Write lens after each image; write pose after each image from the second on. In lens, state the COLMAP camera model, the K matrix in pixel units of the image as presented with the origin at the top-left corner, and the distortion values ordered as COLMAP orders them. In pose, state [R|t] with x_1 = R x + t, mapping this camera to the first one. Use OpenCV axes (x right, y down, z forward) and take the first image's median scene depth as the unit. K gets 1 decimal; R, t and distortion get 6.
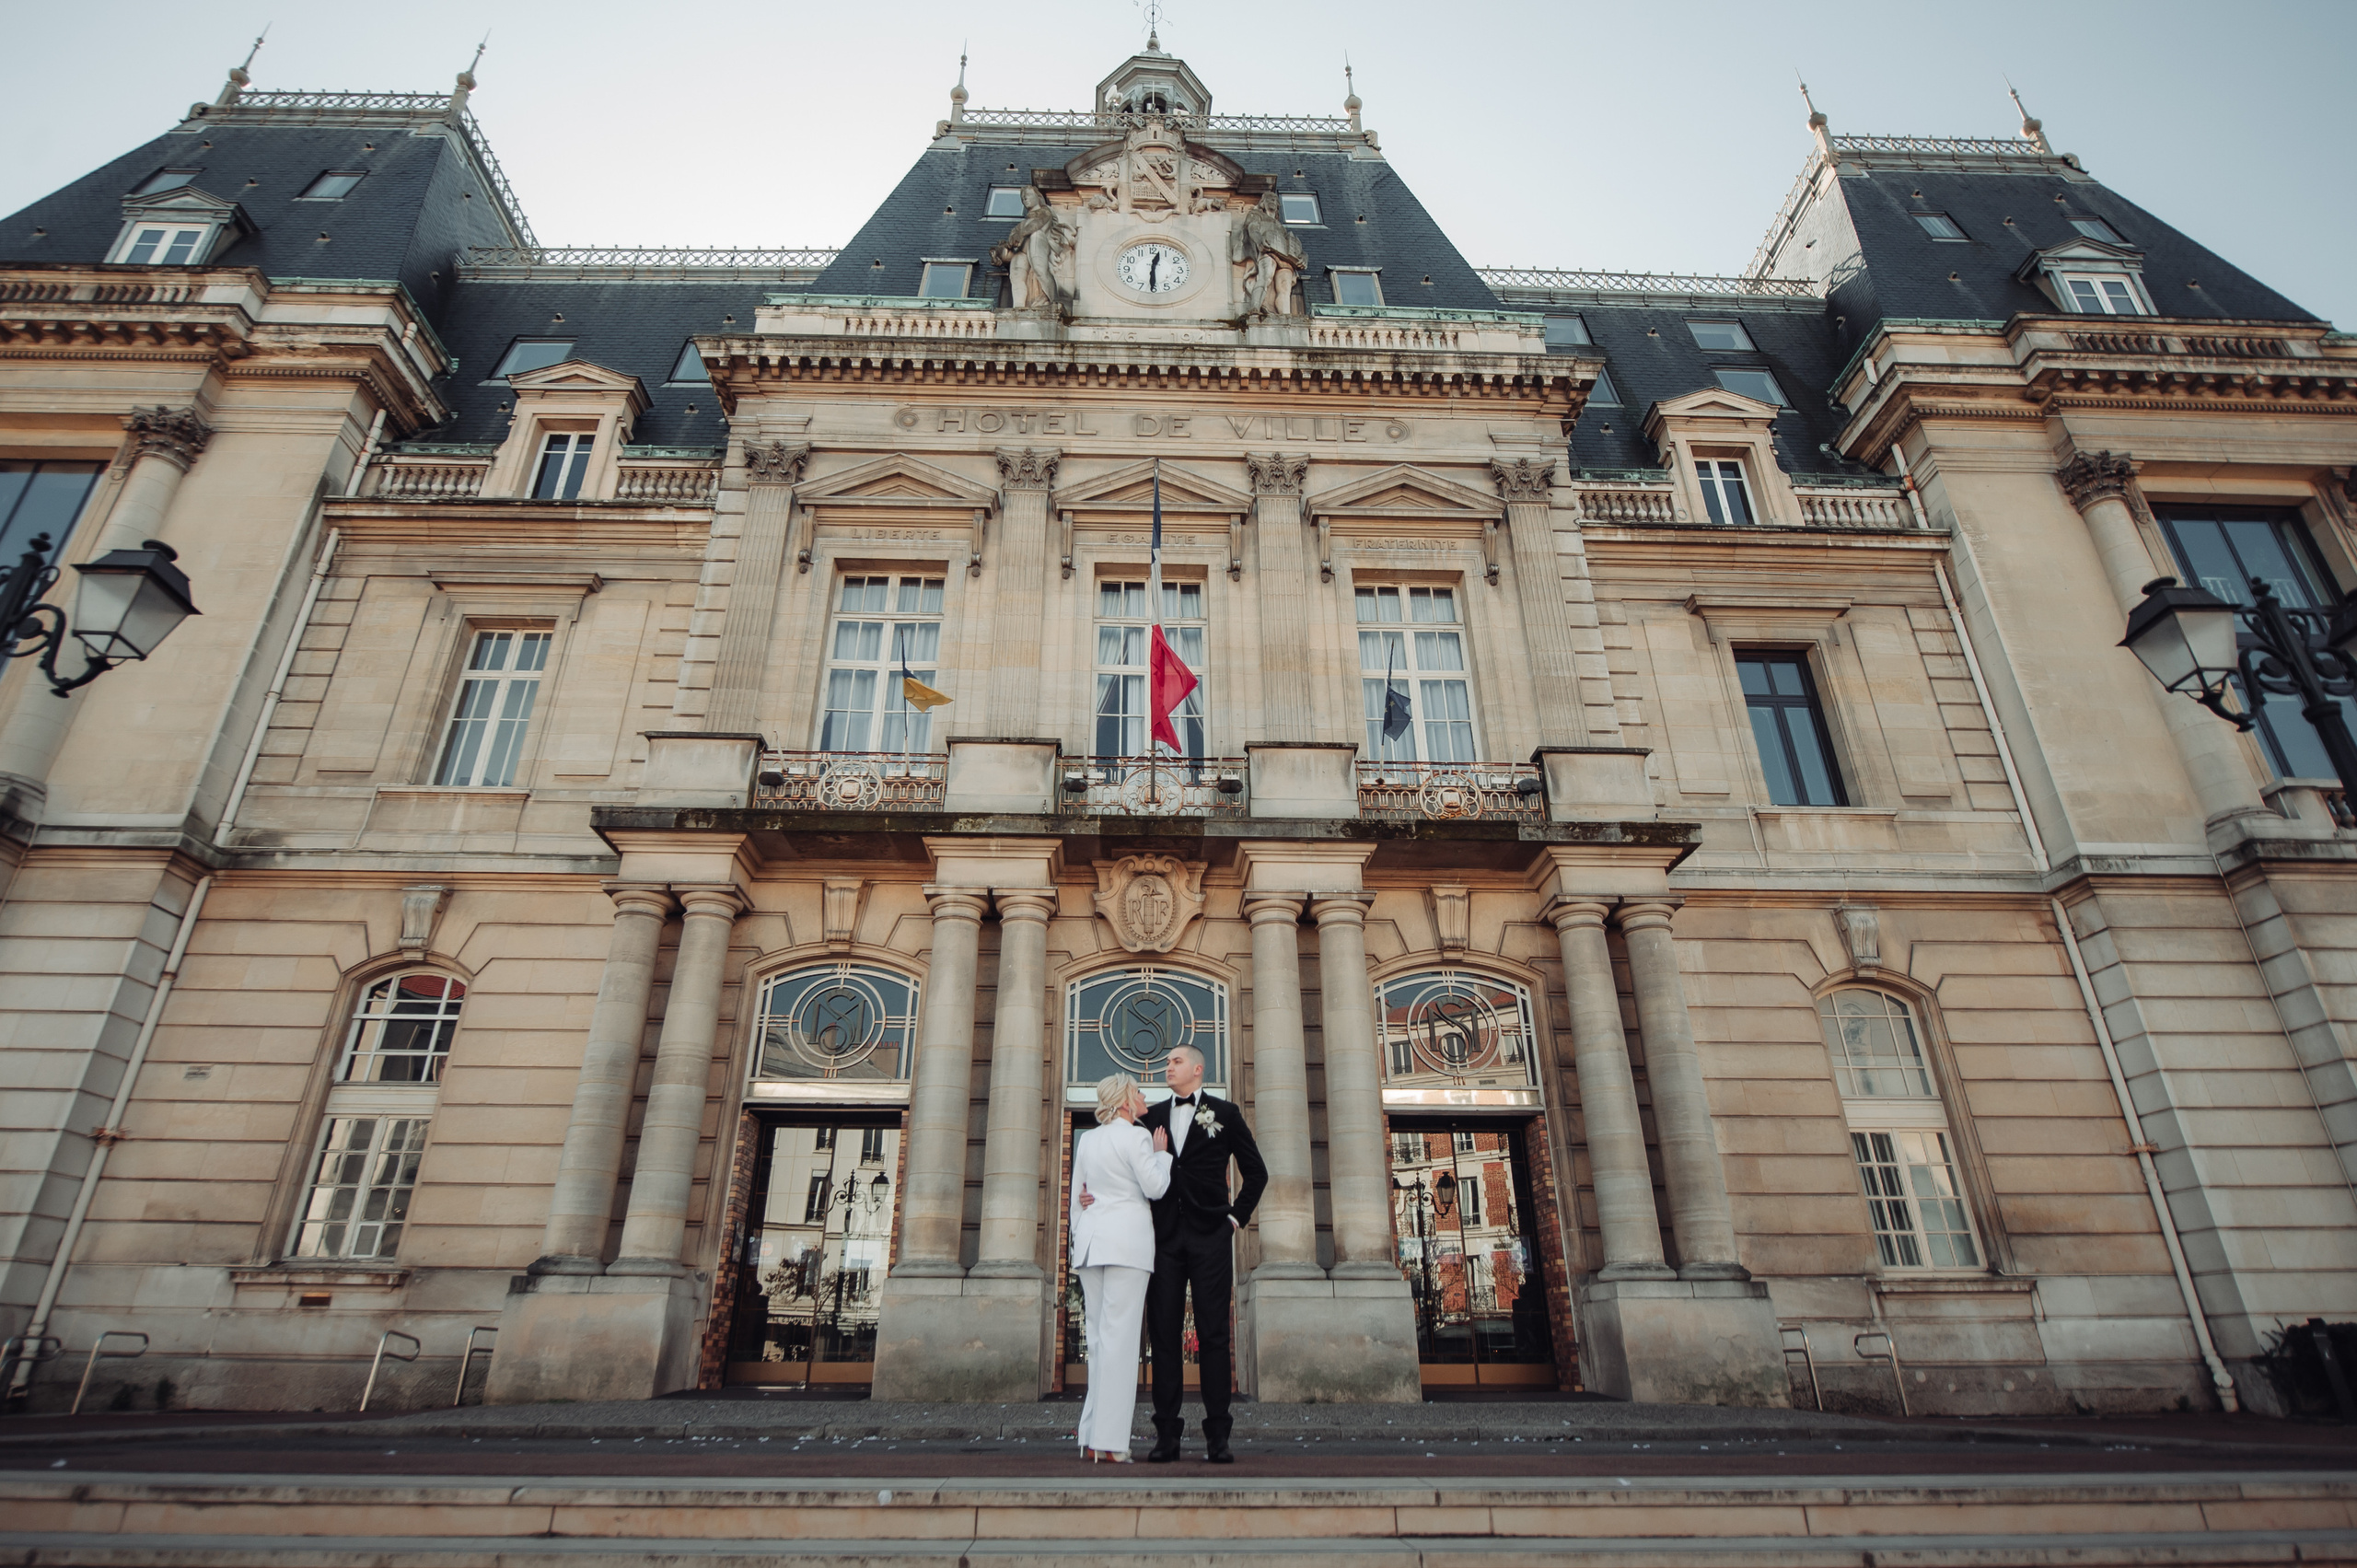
lens RADIAL K [[1164.9, 0, 1178.5], [0, 1164.9, 784.0], [0, 0, 1]] dist [0.009875, -0.001162]
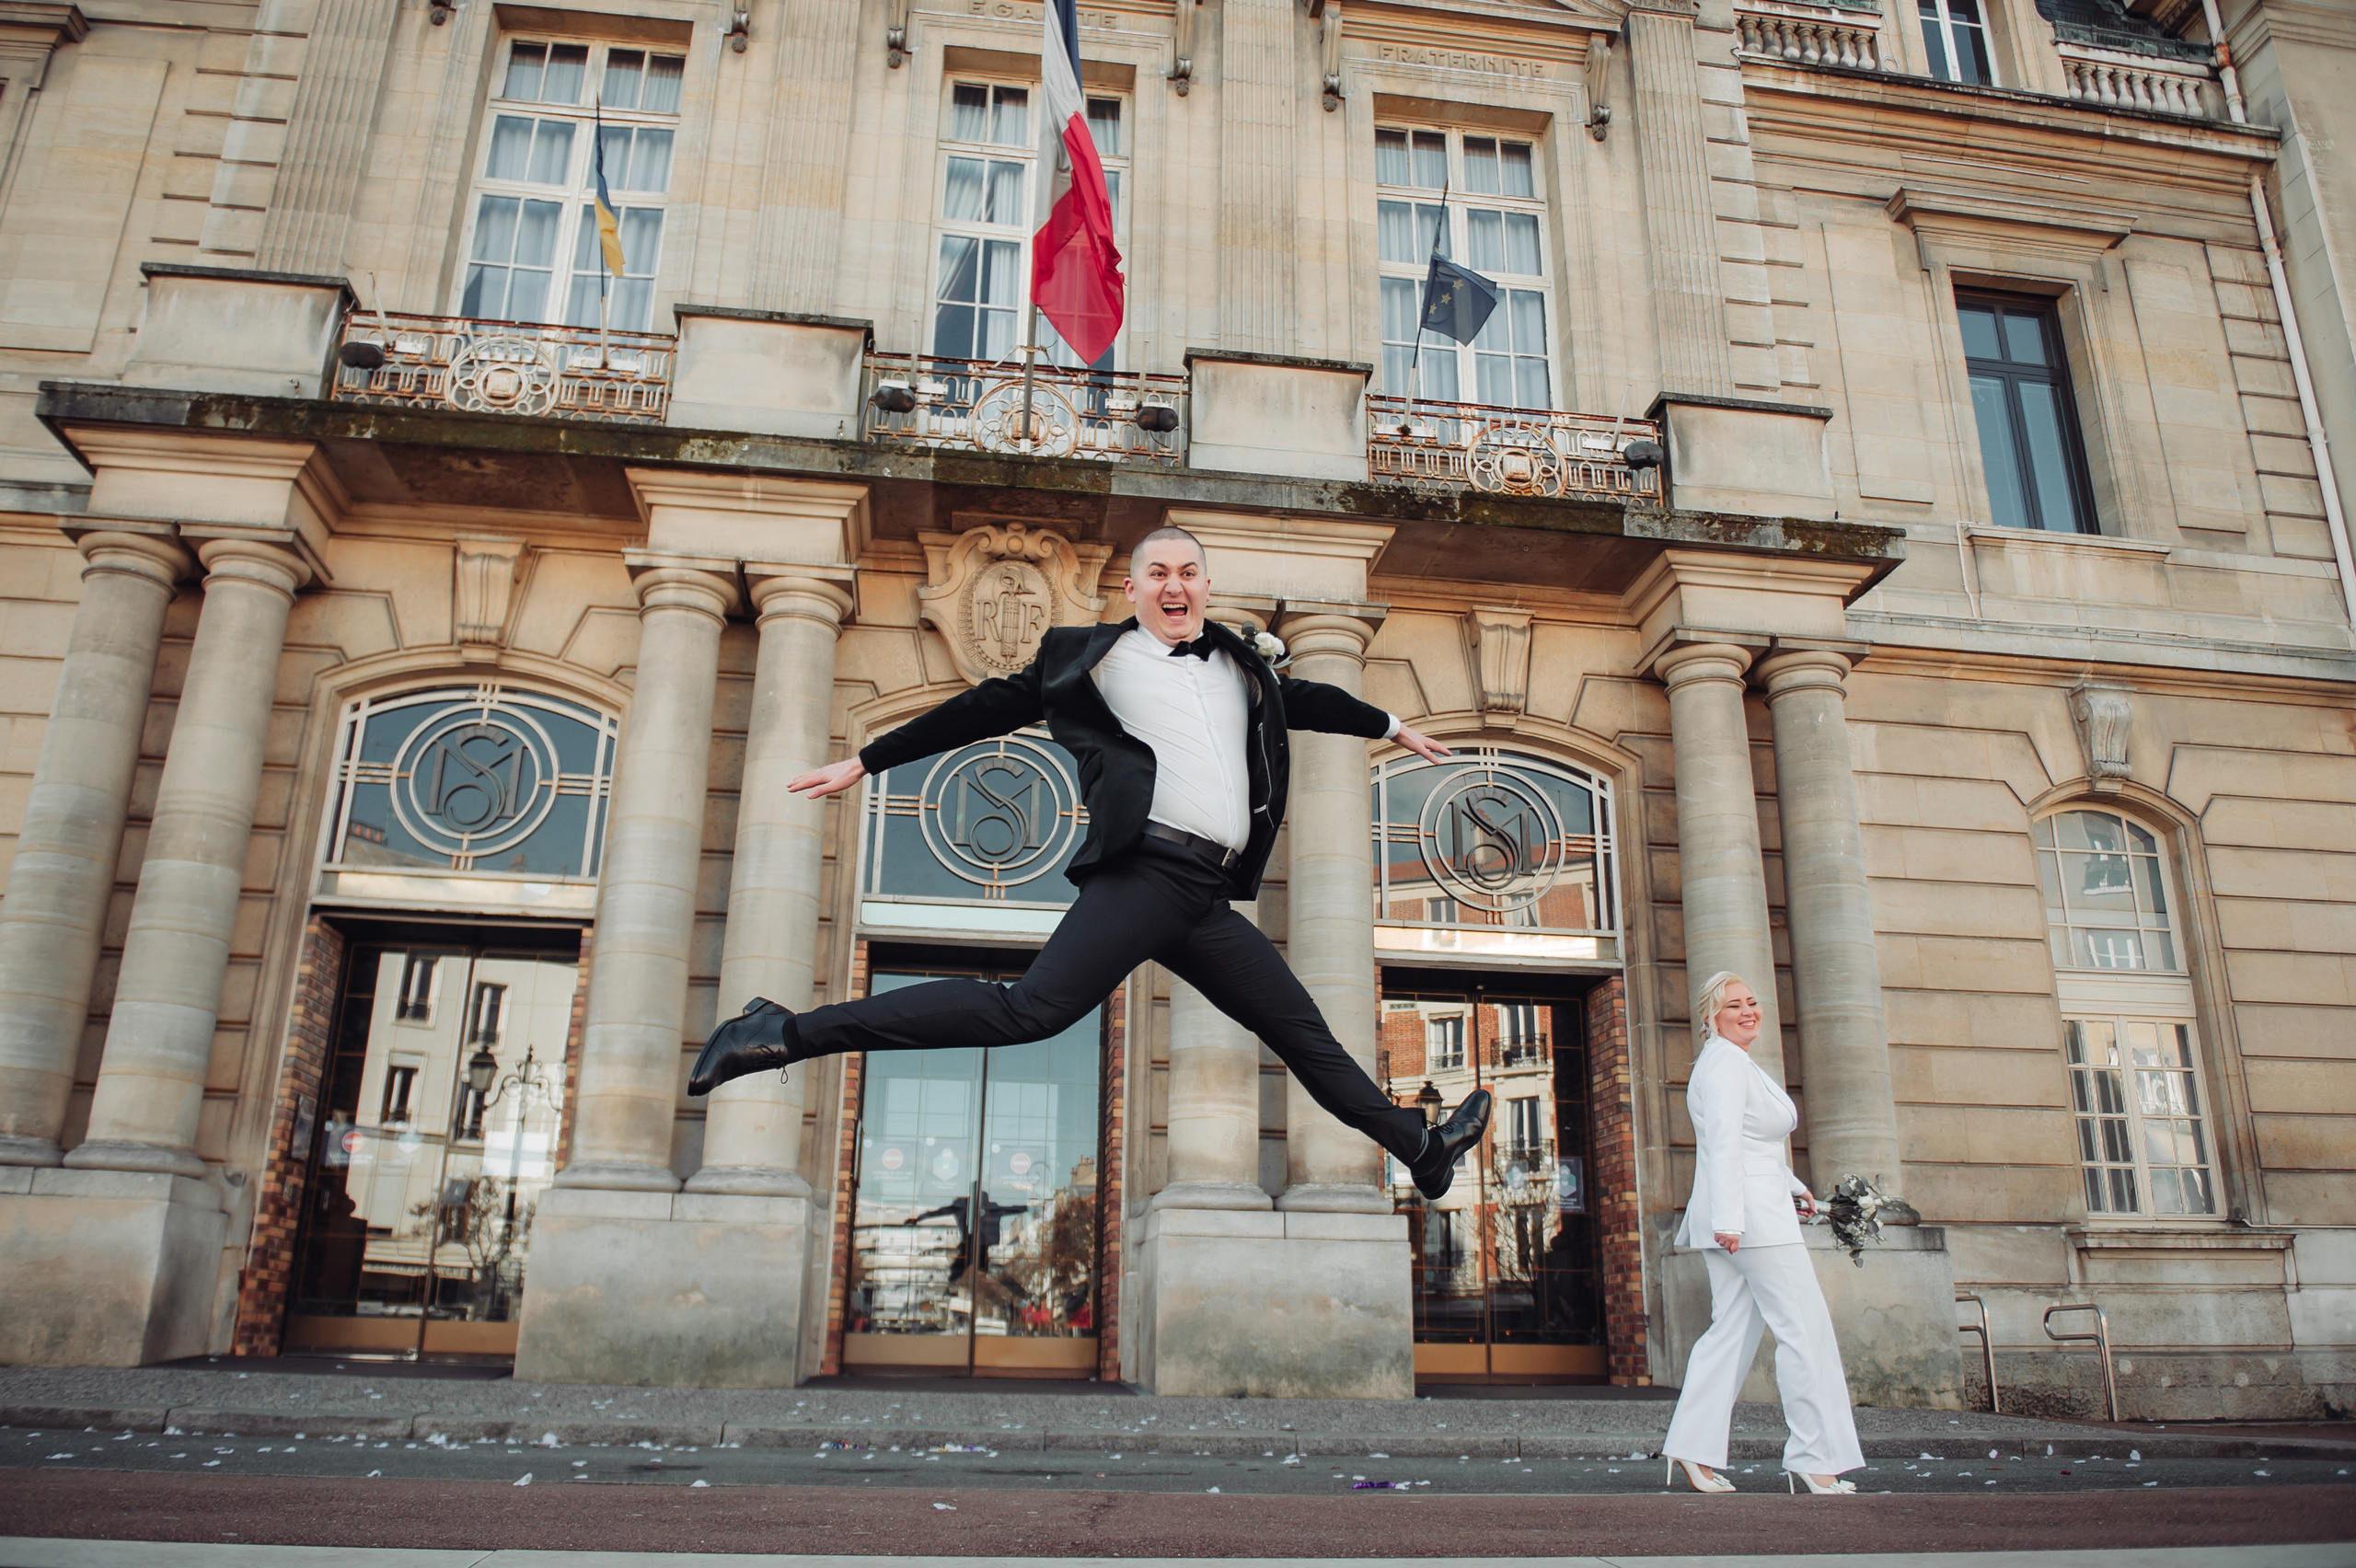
lens RADIAL K [[1603.2, 0, 1178.0], [0, 1603.2, 784.0], [0, 0, 1]] dist [-0.024541, 0.001230]
pose [[0.994964, 0.048763, 0.087571, -0.007827], [-0.058880, 0.991392, 0.116943, 0.090077], [-0.081115, -0.121510, 0.989270, 0.166770]]
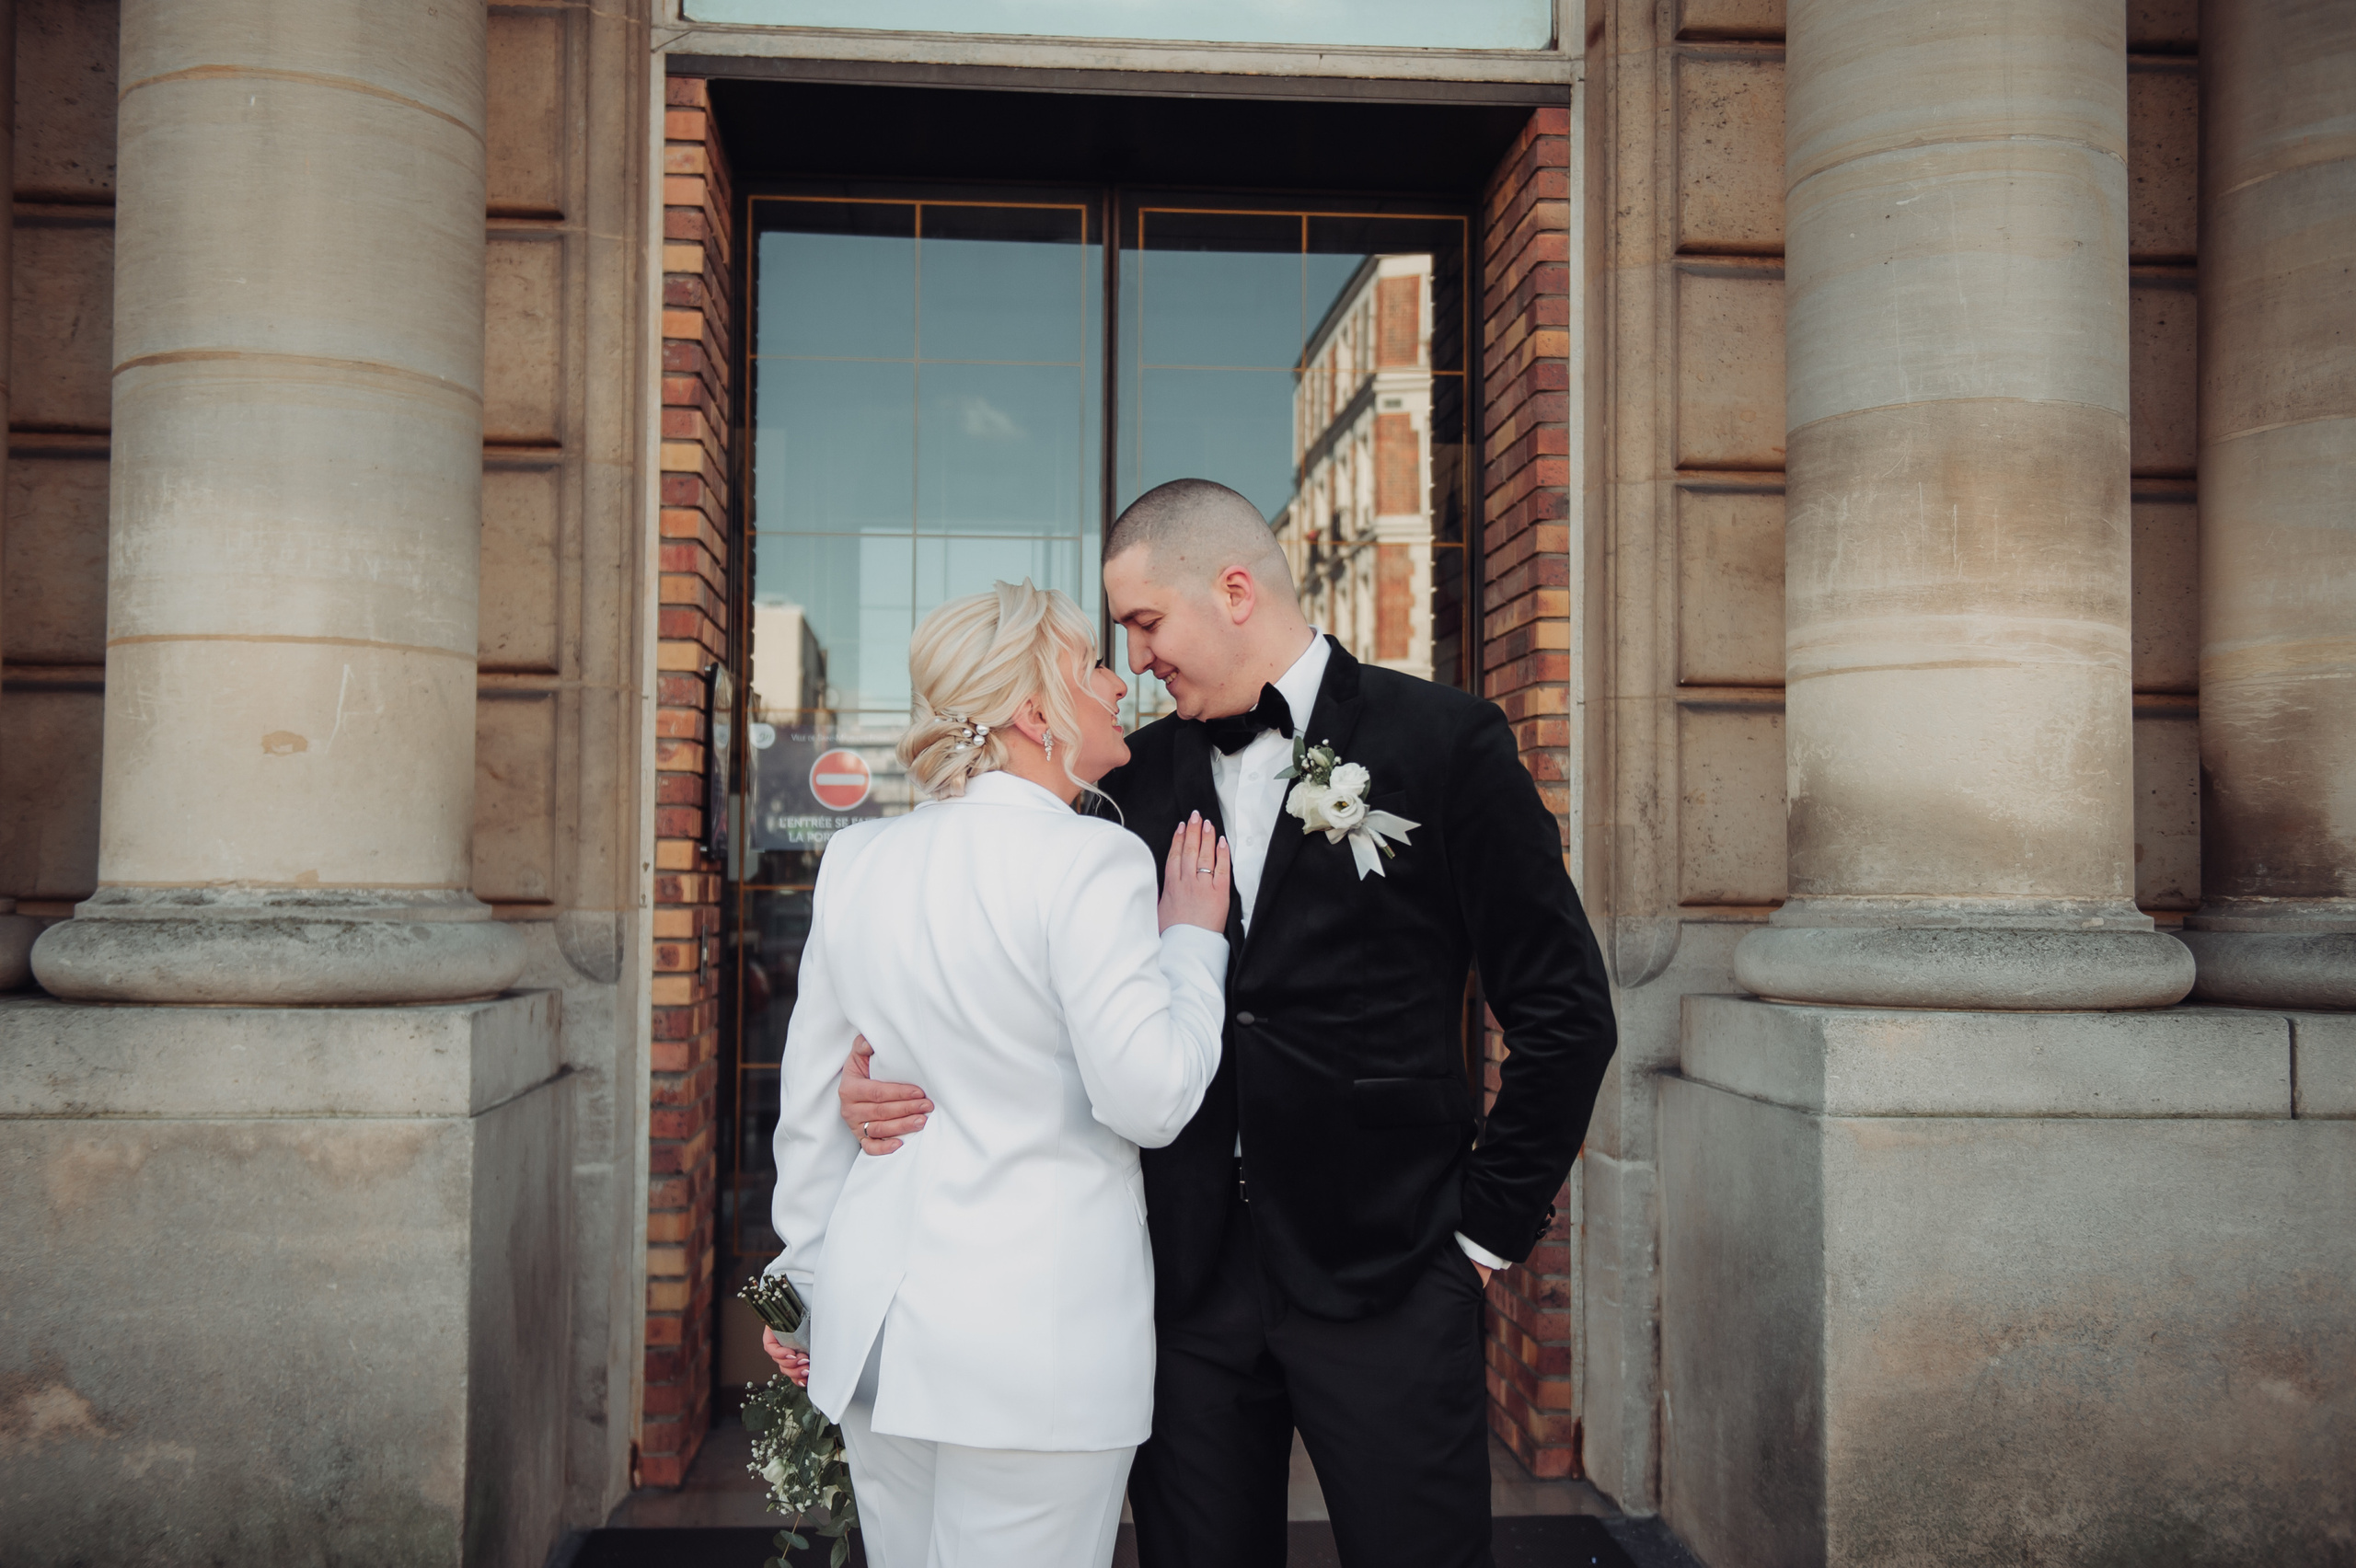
lens RADIAL K [[2402.3, 0, 1178.0], [0, 2402.3, 784.0], [0, 0, 1]] dist [0.009128, 0.017404]
pose [[0.999530, 0.012673, 0.027907, -0.028471], [-0.022852, 0.914917, 0.402994, 0.230703], [-0.020426, -0.403442, 0.914777, 0.623594]]
